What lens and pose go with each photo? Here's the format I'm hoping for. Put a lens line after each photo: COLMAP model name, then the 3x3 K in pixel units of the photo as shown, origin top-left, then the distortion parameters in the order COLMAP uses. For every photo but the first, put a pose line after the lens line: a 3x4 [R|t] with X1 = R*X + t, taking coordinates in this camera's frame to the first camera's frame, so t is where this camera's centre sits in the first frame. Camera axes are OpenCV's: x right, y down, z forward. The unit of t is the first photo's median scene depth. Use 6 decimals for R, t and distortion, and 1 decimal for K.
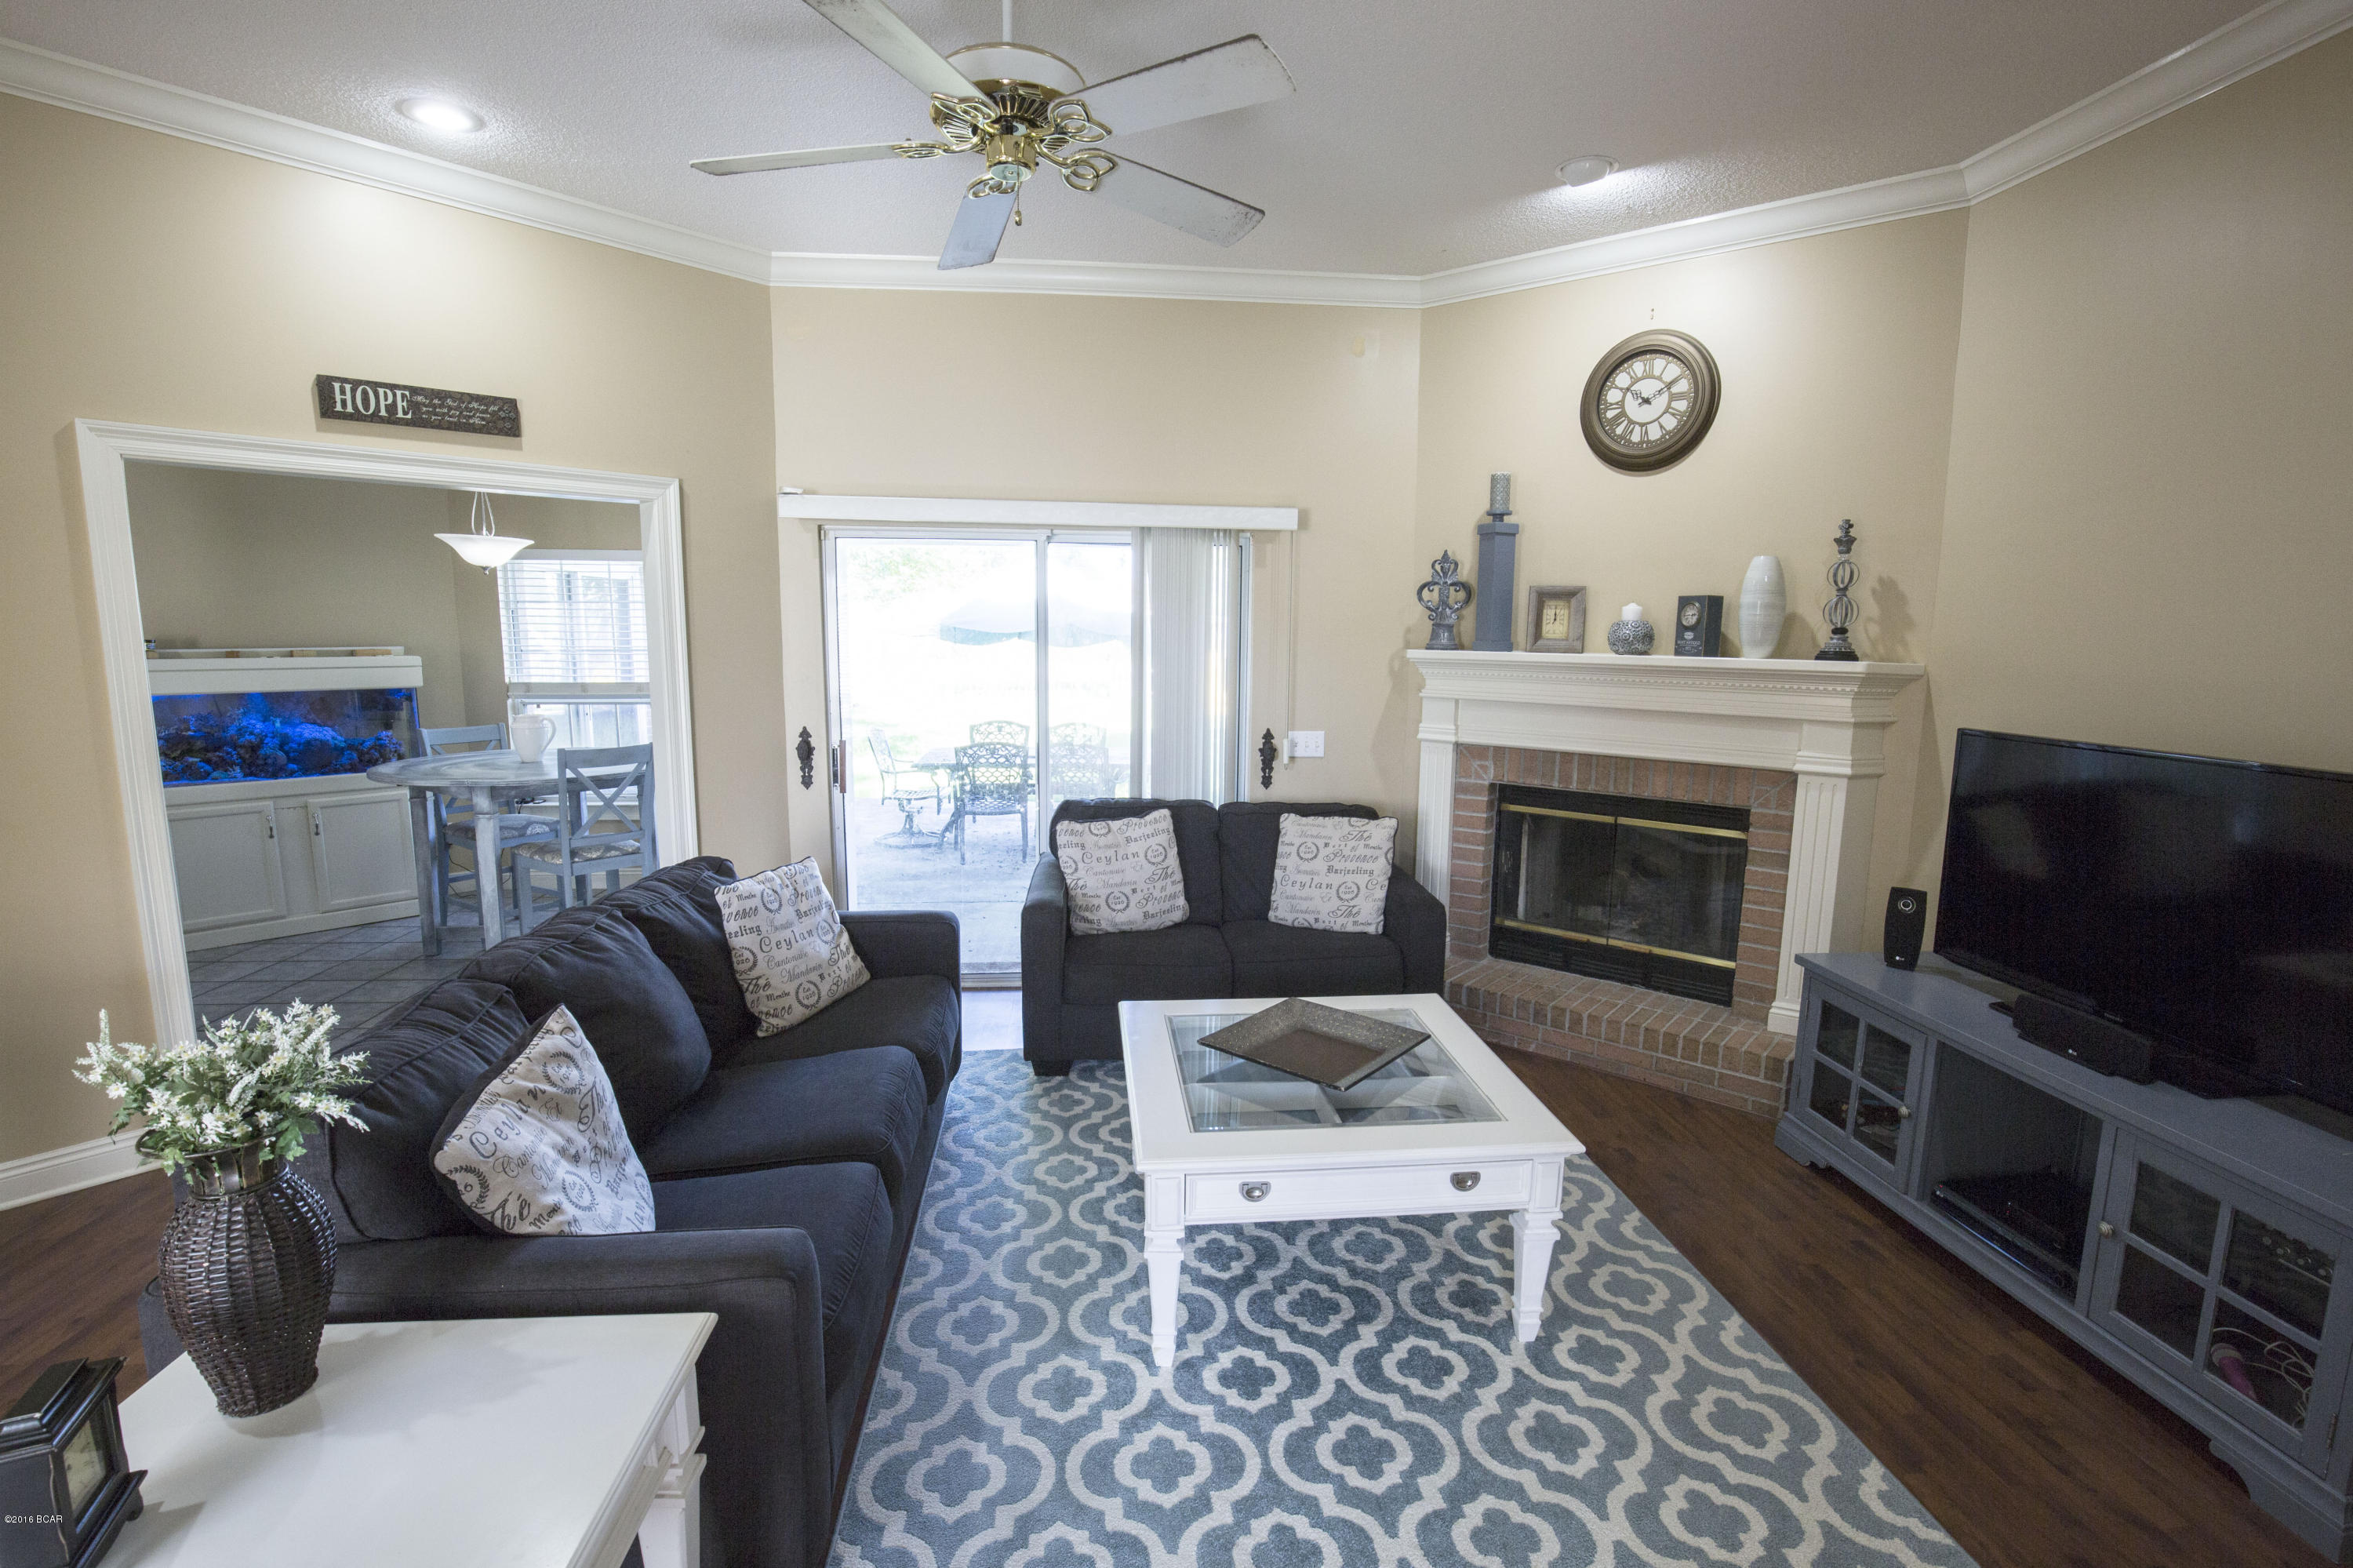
lens RADIAL K [[1074.2, 0, 1171.5], [0, 1074.2, 789.3], [0, 0, 1]] dist [-0.037915, 0.008322]
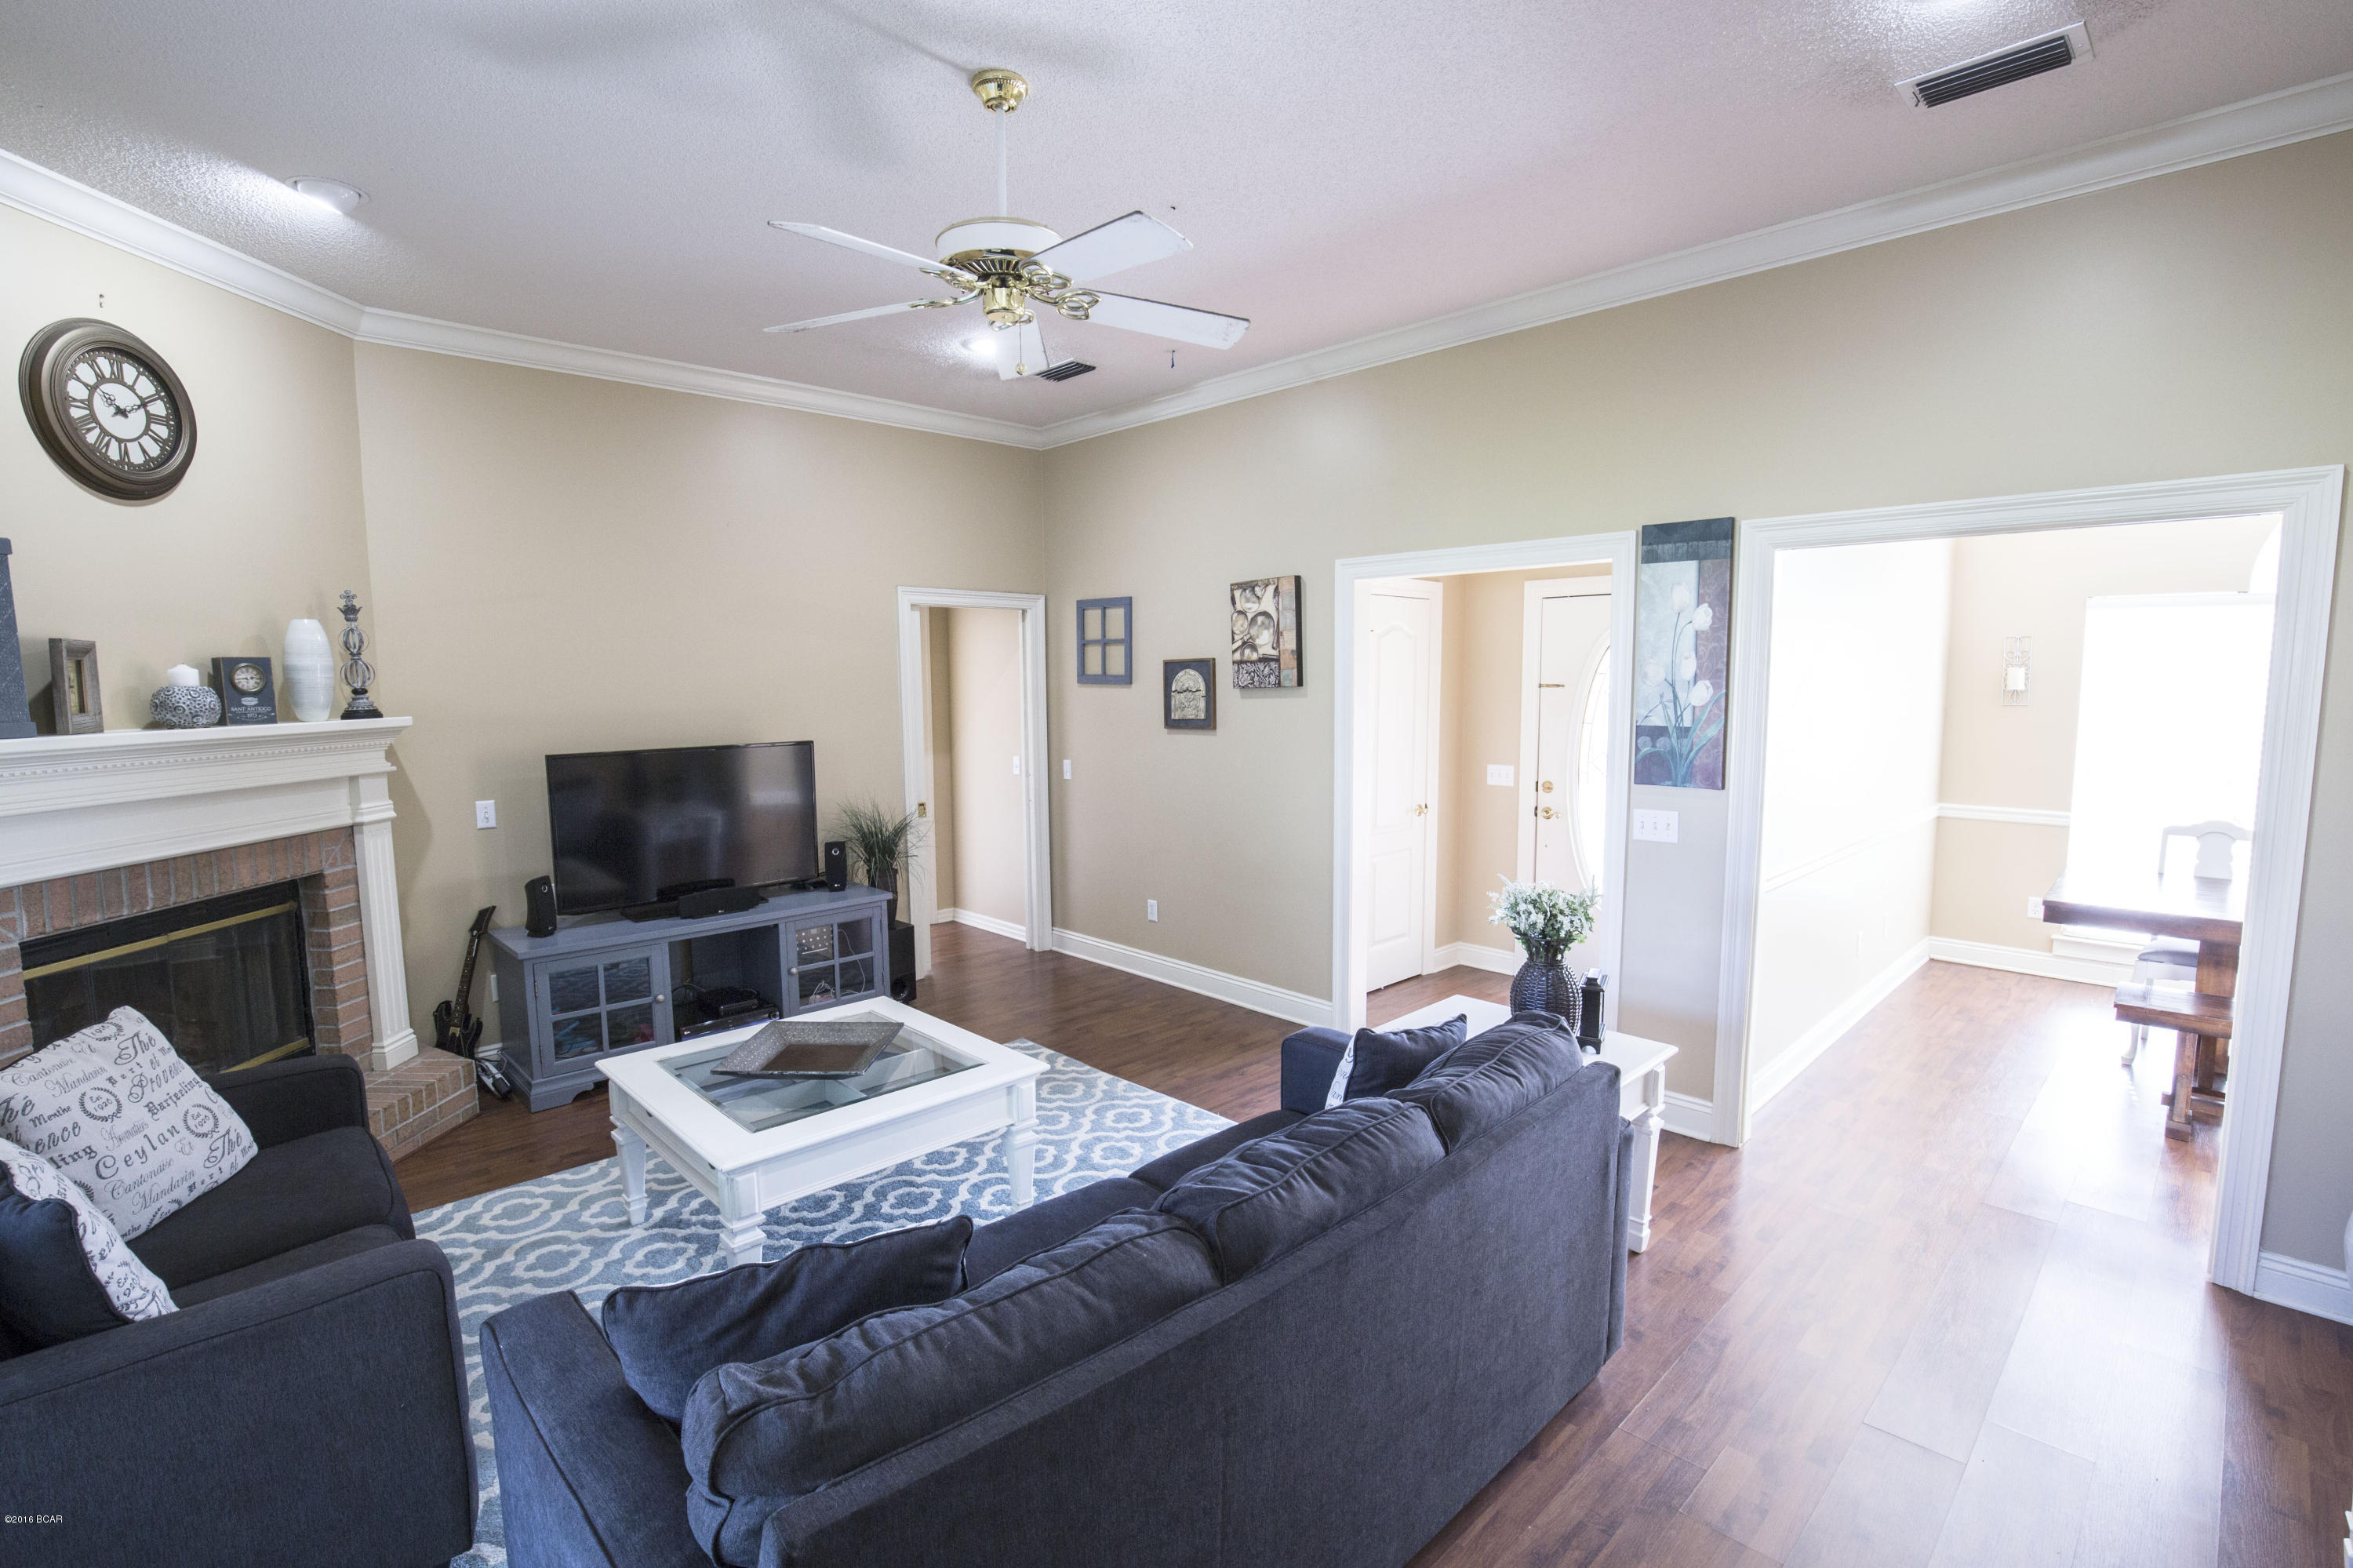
lens RADIAL K [[1074.2, 0, 1184.2], [0, 1074.2, 786.7], [0, 0, 1]] dist [-0.037915, 0.008322]
pose [[-0.639061, -0.084170, 0.764537, -0.649710], [0.117308, 0.971700, 0.205033, -0.151526], [-0.760158, 0.220715, -0.611102, 0.888258]]
